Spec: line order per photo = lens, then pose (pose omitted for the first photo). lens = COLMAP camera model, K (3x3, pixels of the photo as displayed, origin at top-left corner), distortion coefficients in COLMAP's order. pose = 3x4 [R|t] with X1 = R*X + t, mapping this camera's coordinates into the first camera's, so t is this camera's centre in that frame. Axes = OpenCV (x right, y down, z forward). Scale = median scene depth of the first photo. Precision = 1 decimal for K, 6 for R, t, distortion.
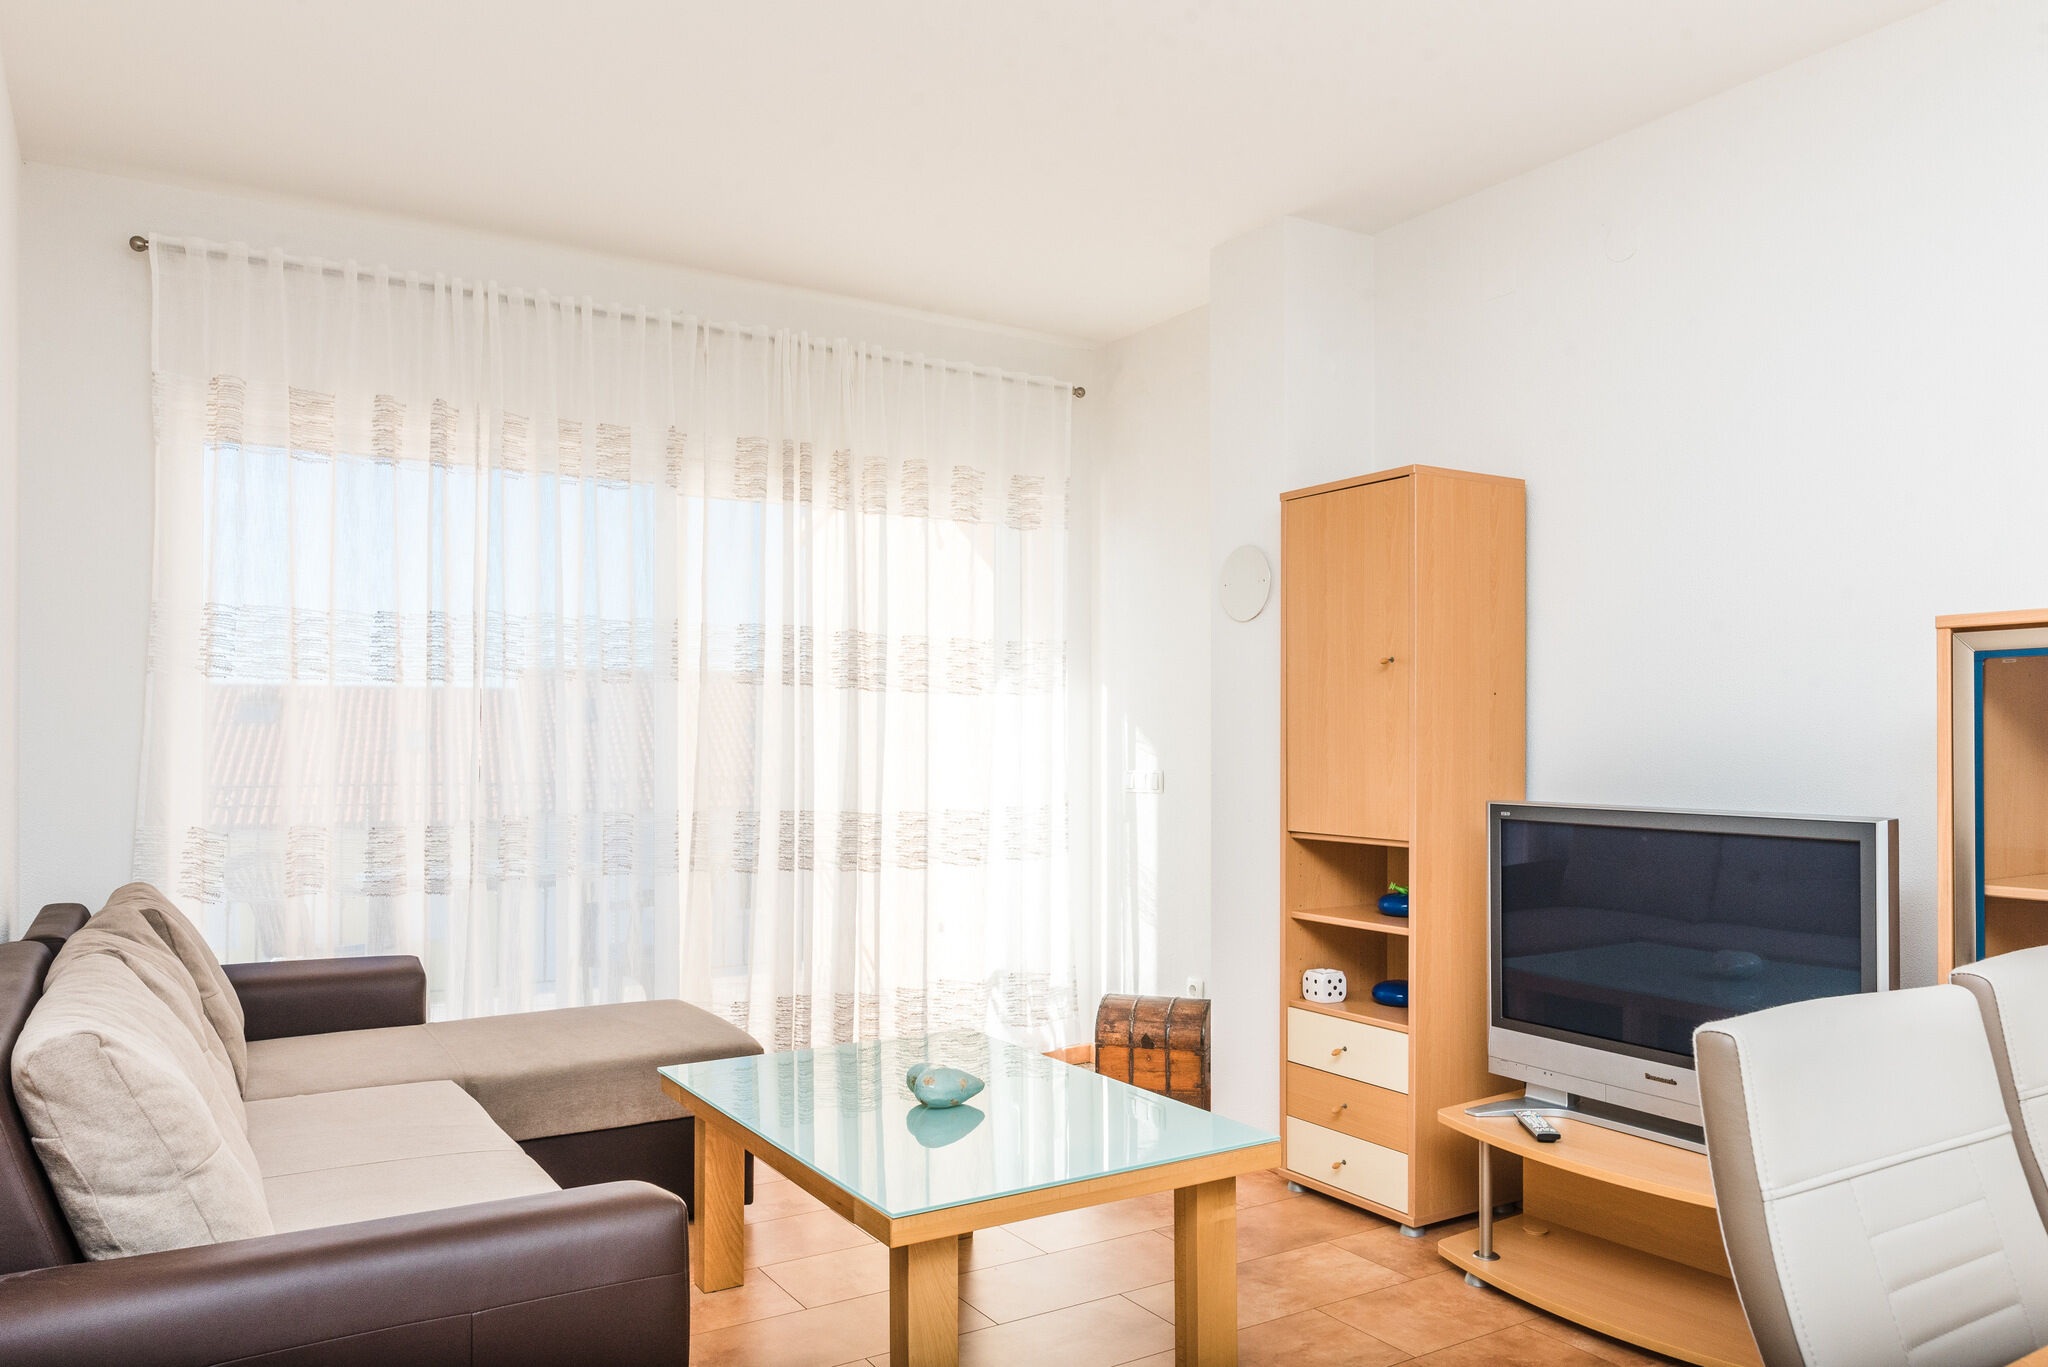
lens RADIAL K [[1439.7, 0, 1023.4], [0, 1439.7, 732.7], [0, 0, 1]] dist [-0.000597, 0.000207]
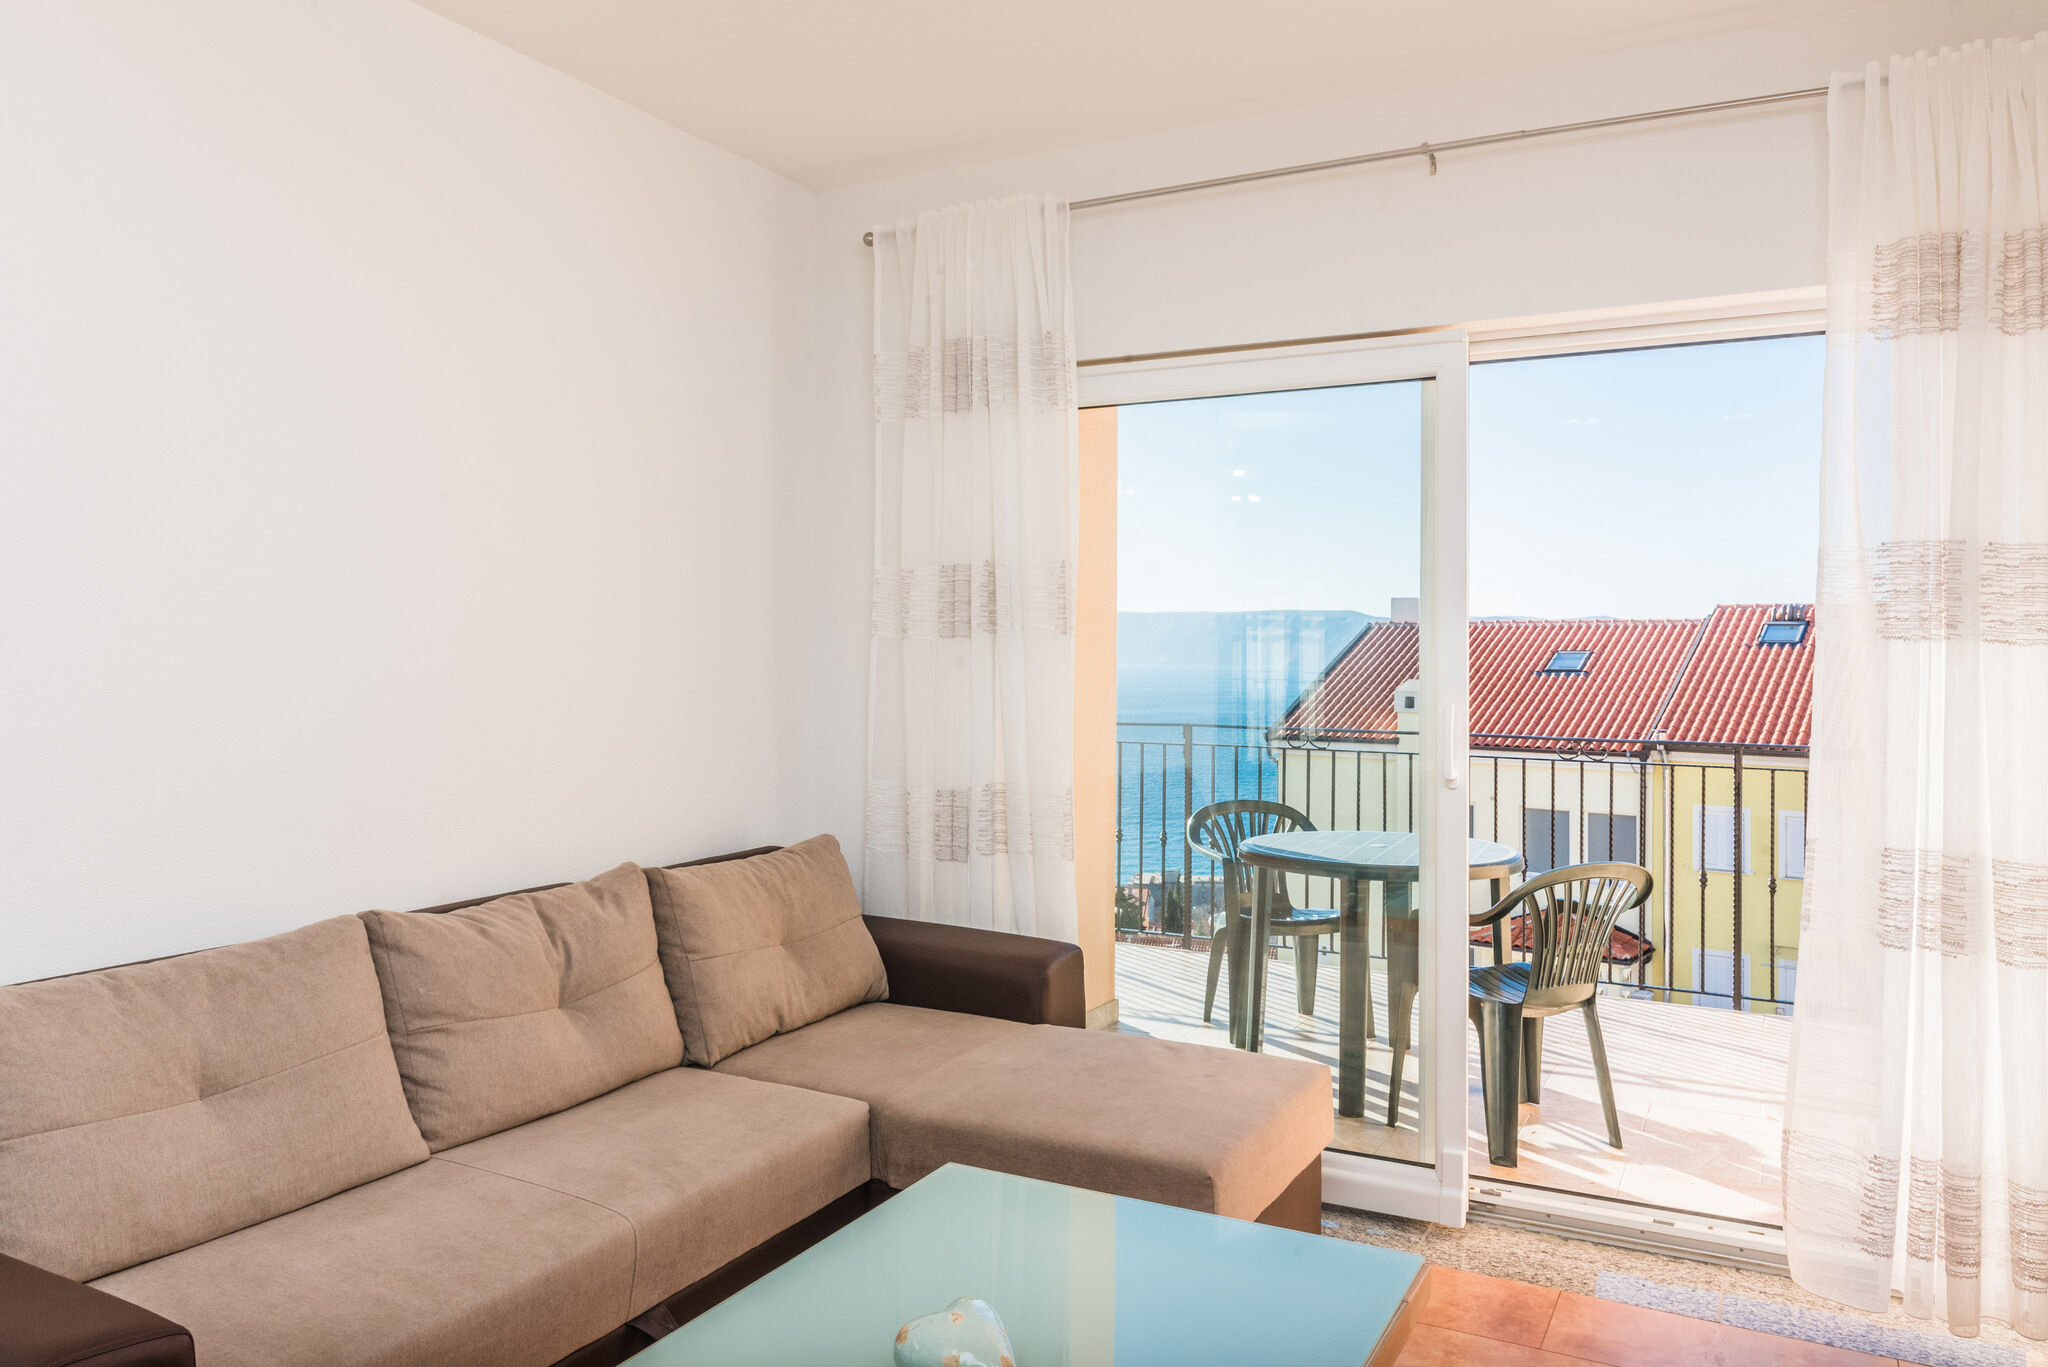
lens RADIAL K [[1420.9, 0, 1018.4], [0, 1420.9, 646.5], [0, 0, 1]] dist [0.007771, 0.000840]
pose [[0.499547, 0.002866, -0.866282, 0.310846], [-0.003489, 0.999993, 0.001297, -0.030746], [0.866280, 0.002374, 0.499553, 0.483488]]
